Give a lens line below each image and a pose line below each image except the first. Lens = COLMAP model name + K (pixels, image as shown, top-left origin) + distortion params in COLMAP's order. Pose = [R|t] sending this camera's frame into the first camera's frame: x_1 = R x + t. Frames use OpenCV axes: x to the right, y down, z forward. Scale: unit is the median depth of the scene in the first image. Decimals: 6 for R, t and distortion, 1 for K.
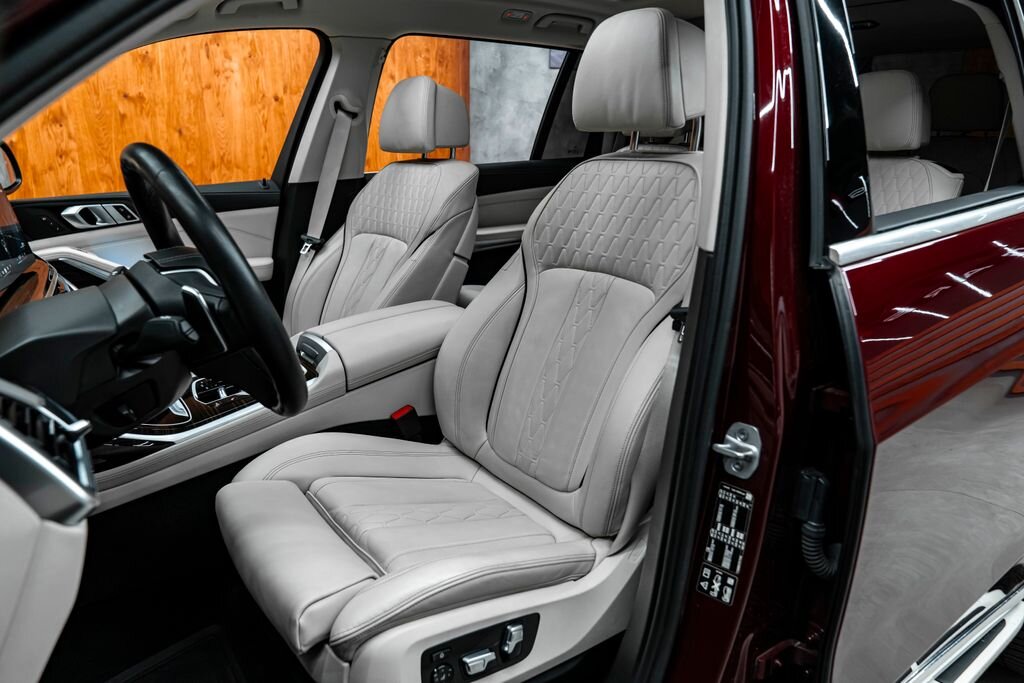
lens RADIAL K [[707.4, 0, 503.3], [0, 707.4, 351.7], [0, 0, 1]] dist [-0.020191, 0.013540]
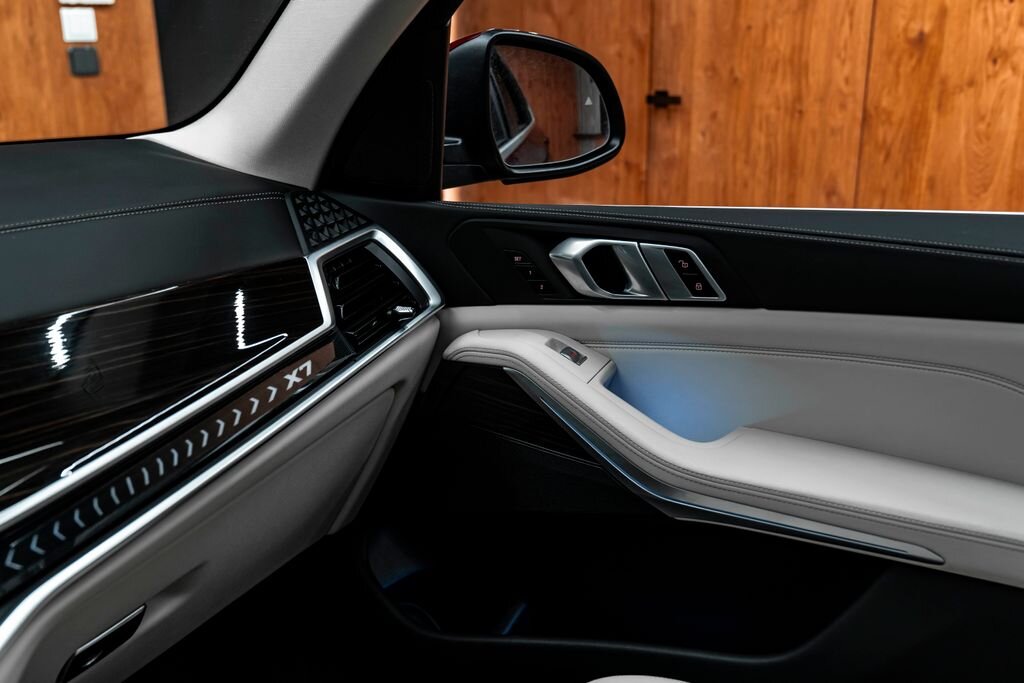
lens RADIAL K [[1029.6, 0, 510.0], [0, 1029.6, 334.0], [0, 0, 1]] dist [0.009104, 0.000000]
pose [[0.425296, 0.251636, -0.869369, -0.126756], [-0.243846, 0.956909, 0.157685, -0.215341], [0.871586, 0.144930, 0.468330, 0.658687]]
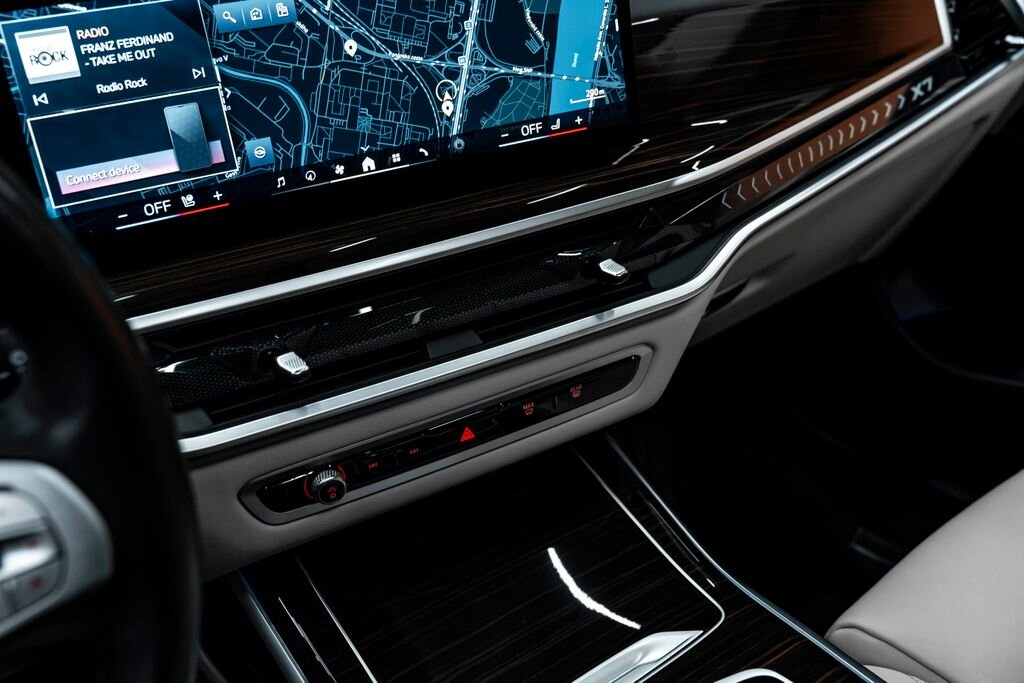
lens RADIAL K [[1029.6, 0, 507.1], [0, 1029.6, 348.2], [0, 0, 1]] dist [0.009104, 0.000000]
pose [[0.045666, 0.486959, -0.872230, -0.090467], [-0.264541, 0.847864, 0.459506, -0.173538], [0.963293, 0.209757, 0.167539, 0.557960]]
